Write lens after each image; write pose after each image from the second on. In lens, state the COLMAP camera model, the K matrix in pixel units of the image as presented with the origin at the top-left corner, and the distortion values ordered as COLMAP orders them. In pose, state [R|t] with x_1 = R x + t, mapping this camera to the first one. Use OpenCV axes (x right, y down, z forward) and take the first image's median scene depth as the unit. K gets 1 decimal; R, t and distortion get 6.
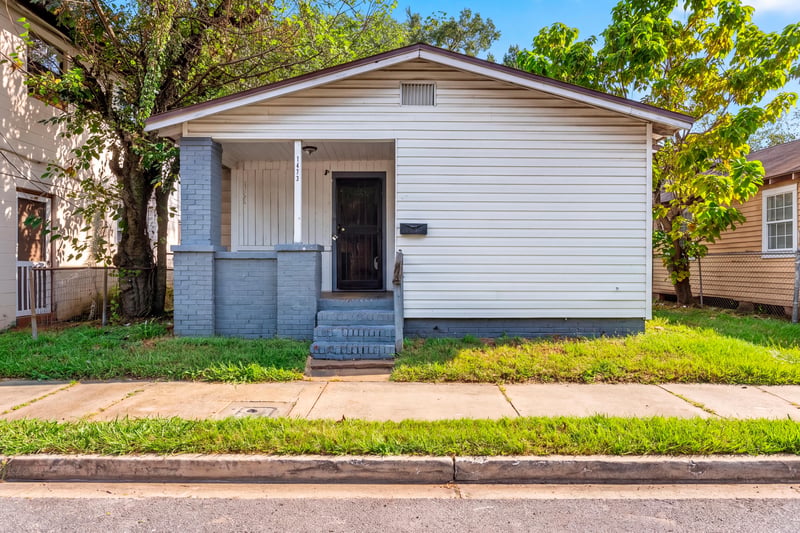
lens RADIAL K [[369.4, 0, 400.1], [0, 369.4, 263.6], [0, 0, 1]] dist [-0.000664, 0.000189]
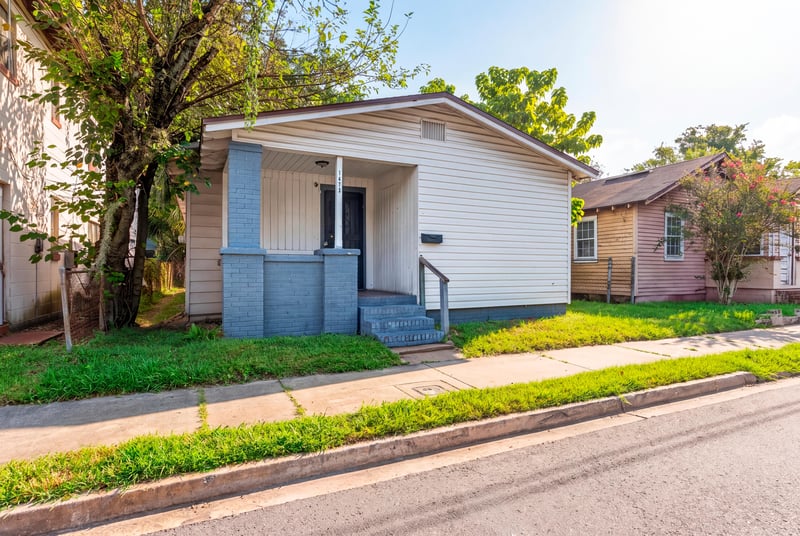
lens RADIAL K [[342.0, 0, 313.7], [0, 342.0, 264.8], [0, 0, 1]] dist [0.018349, -0.000058]
pose [[0.939724, 0.001657, 0.341931, -0.709901], [0.002059, 0.999943, -0.010505, 0.006242], [-0.341928, 0.010575, 0.939667, 0.049870]]
